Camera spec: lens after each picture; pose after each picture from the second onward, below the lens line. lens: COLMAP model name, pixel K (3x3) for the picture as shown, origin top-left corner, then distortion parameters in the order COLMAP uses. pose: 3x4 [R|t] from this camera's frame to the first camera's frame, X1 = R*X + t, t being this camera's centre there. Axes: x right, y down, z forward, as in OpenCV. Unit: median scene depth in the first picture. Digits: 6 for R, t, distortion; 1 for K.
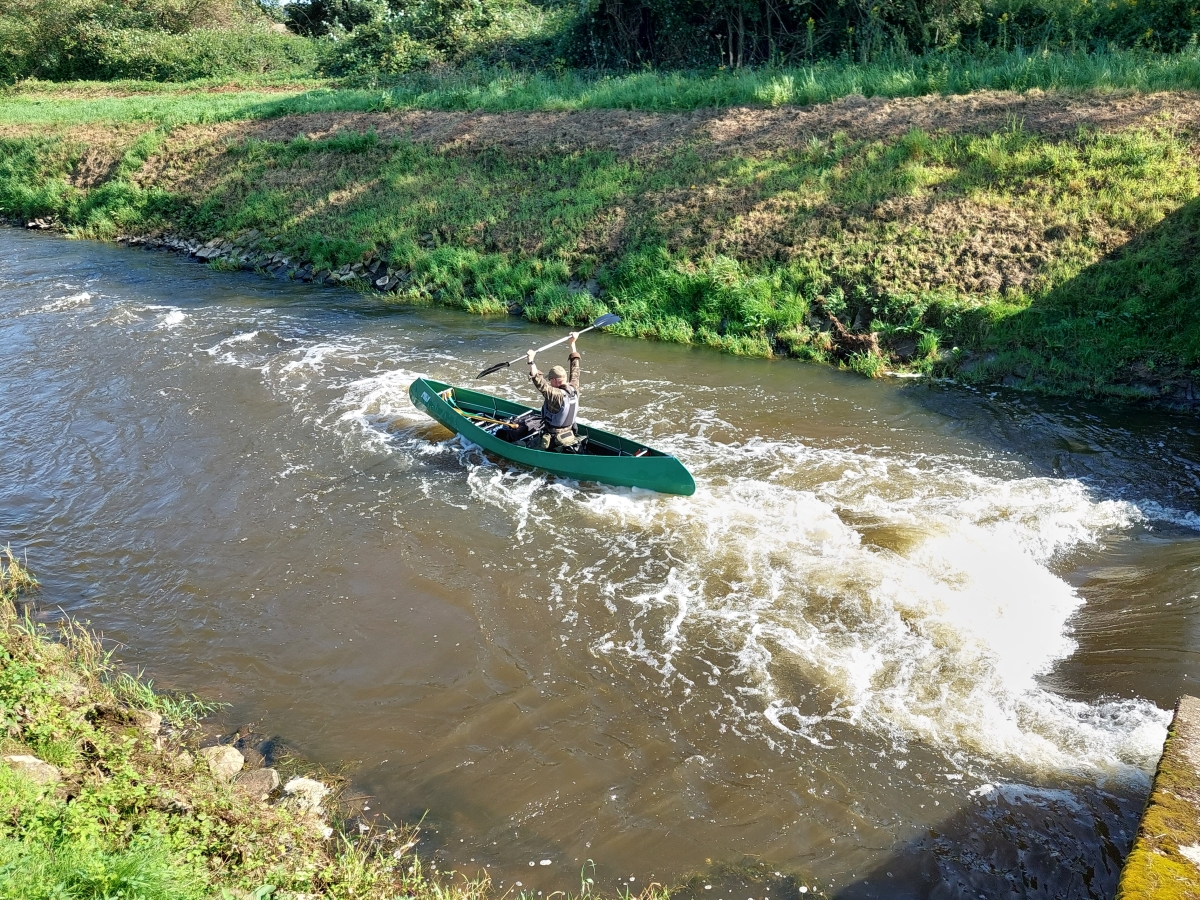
lens RADIAL K [[973.8, 0, 581.9], [0, 973.8, 463.2], [0, 0, 1]] dist [0.080954, -0.107496]
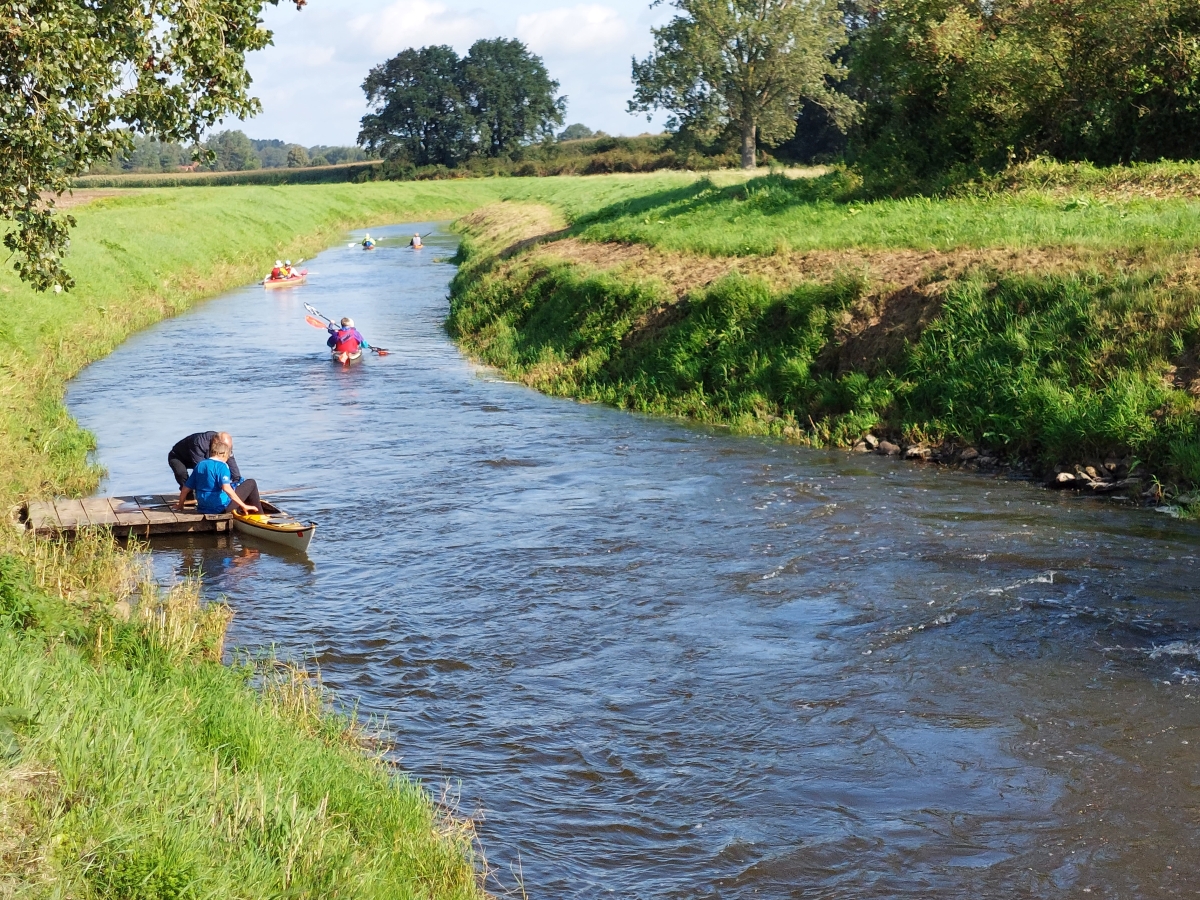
lens RADIAL K [[2381.3, 0, 597.5], [0, 2381.3, 450.6], [0, 0, 1]] dist [0.177405, 0.000000]
pose [[0.835115, 0.082871, -0.543797, -0.336040], [-0.228056, 0.951783, -0.205183, -0.020415], [0.500572, 0.295368, 0.813748, 0.211605]]
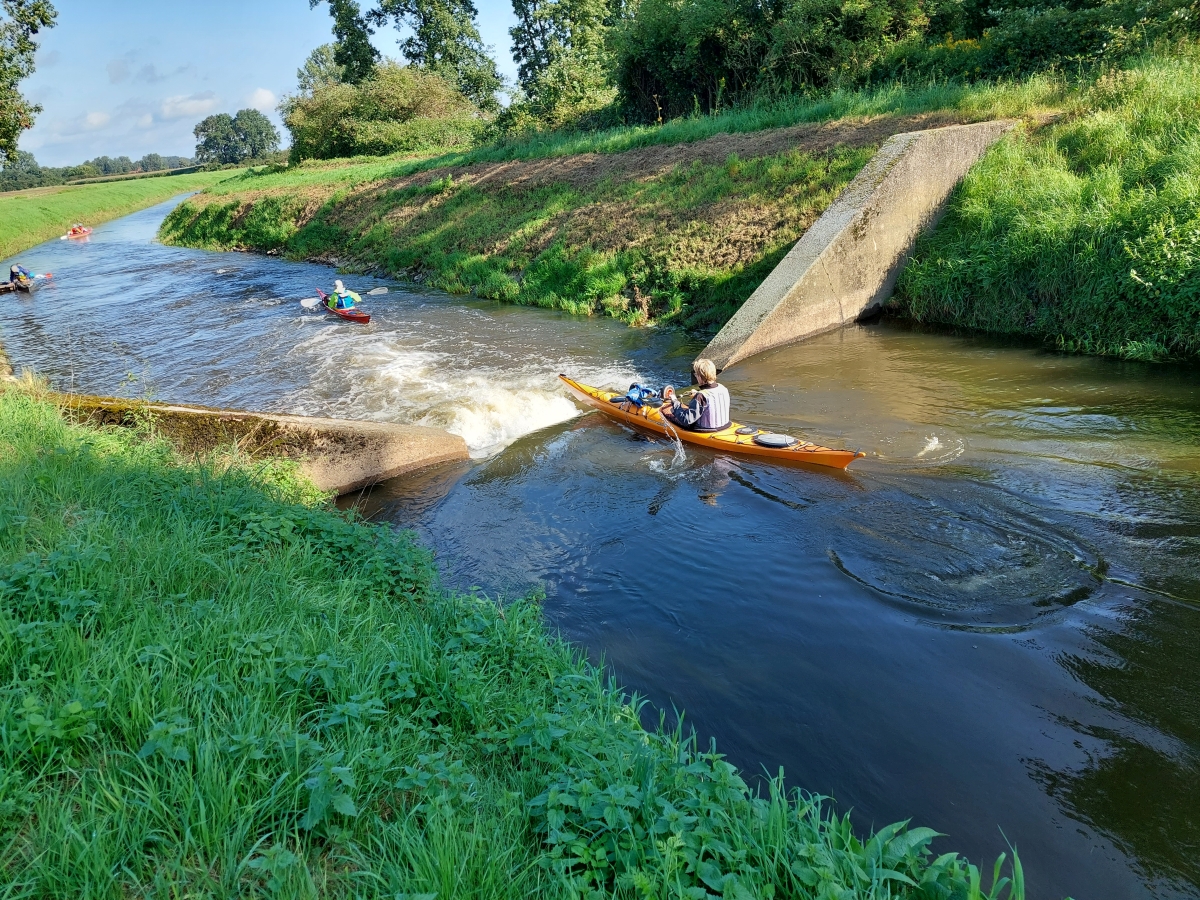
lens RADIAL K [[859.6, 0, 585.4], [0, 859.6, 448.4], [0, 0, 1]] dist [0.056653, -0.057099]
pose [[0.955850, 0.052622, -0.289105, 0.514778], [-0.065308, 0.997272, -0.034402, 0.117827], [0.286506, 0.051764, 0.956679, -0.172962]]
